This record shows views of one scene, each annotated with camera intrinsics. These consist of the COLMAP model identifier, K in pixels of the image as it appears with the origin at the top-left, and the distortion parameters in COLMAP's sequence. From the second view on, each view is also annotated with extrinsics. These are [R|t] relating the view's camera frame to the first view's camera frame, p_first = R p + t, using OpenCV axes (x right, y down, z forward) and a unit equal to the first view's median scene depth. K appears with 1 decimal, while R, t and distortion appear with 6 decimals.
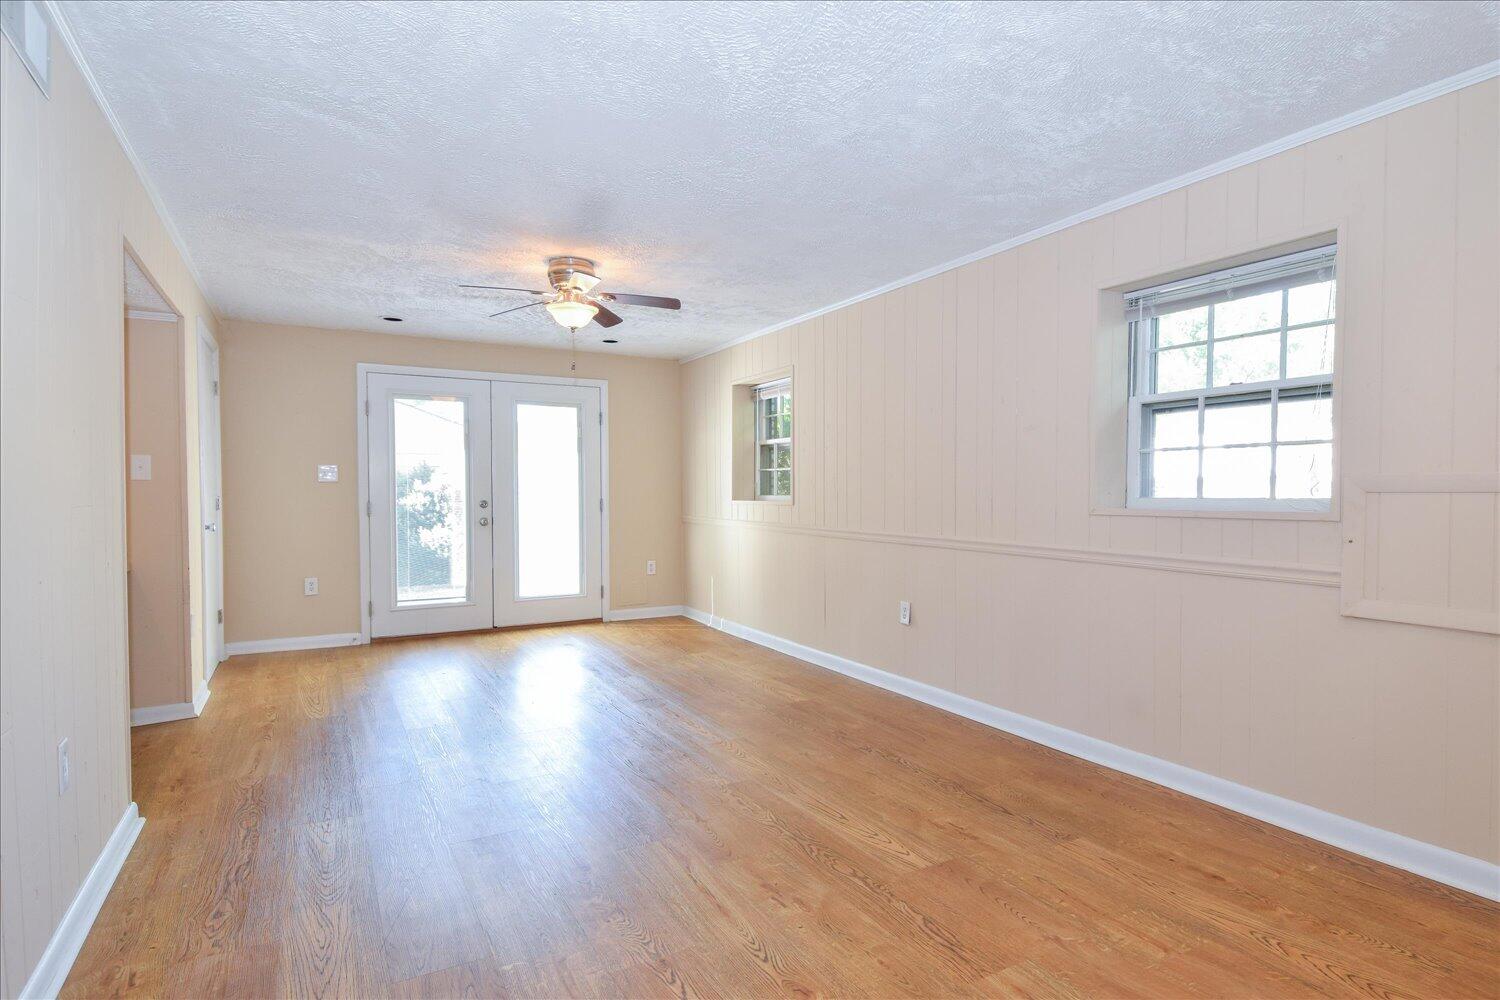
lens RADIAL K [[649.3, 0, 757.5], [0, 649.3, 511.2], [0, 0, 1]] dist [0.003679, -0.010923]
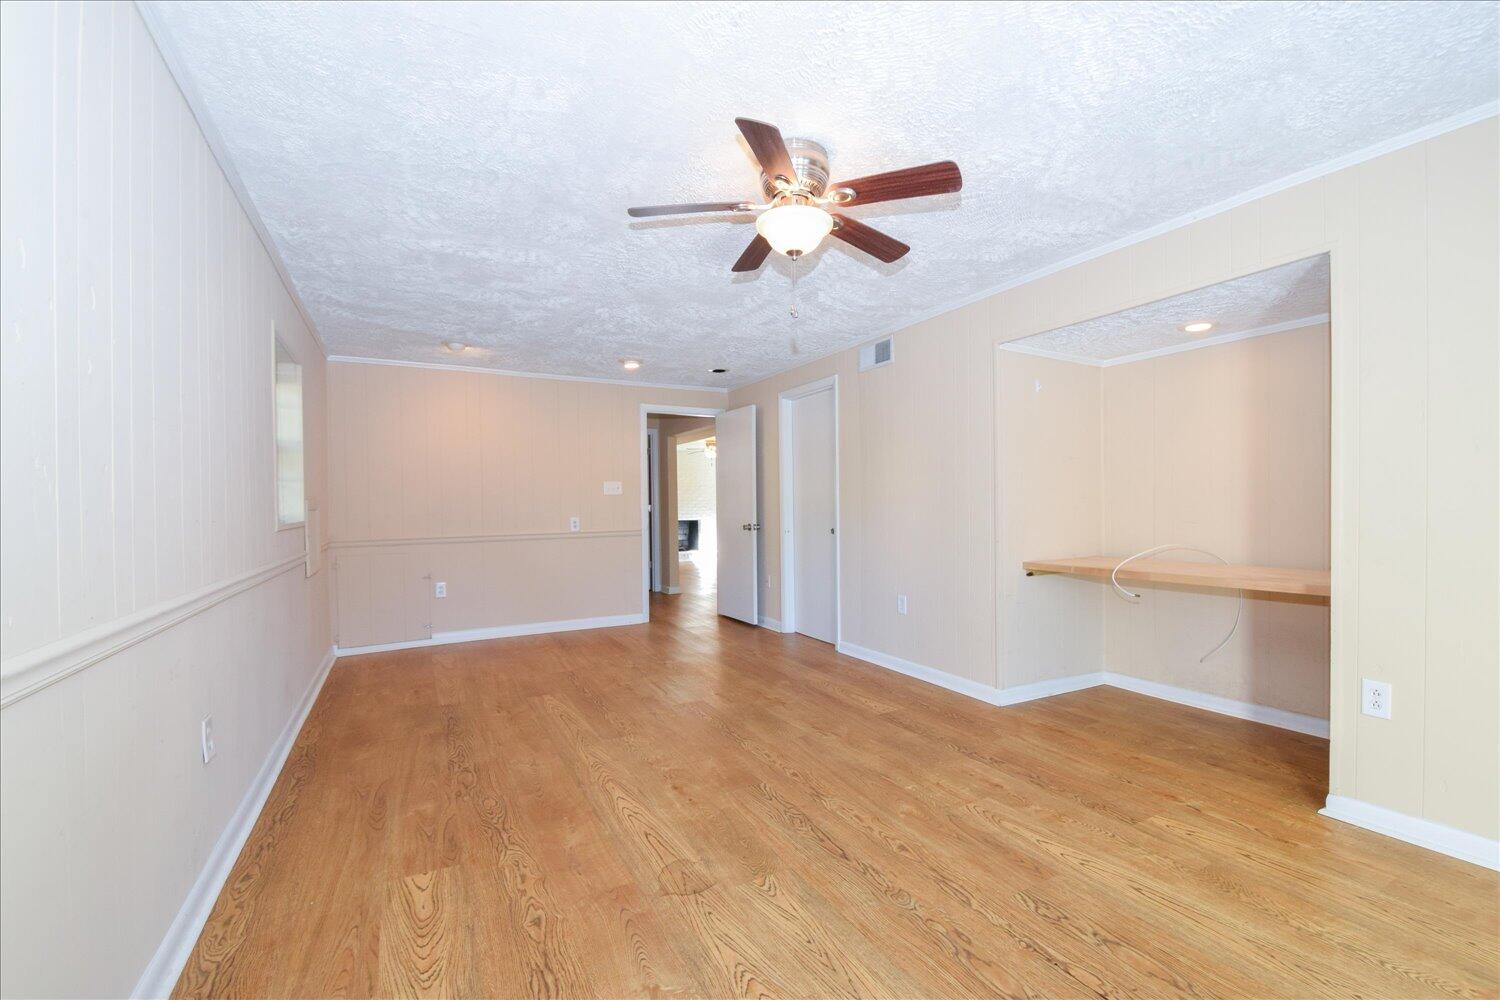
lens RADIAL K [[649.3, 0, 757.5], [0, 649.3, 511.2], [0, 0, 1]] dist [0.003679, -0.010923]
pose [[-0.998682, 0.011569, 0.050011, -0.391483], [0.013783, 0.998929, 0.044171, -0.072071], [-0.049447, 0.044802, -0.997771, 2.342775]]
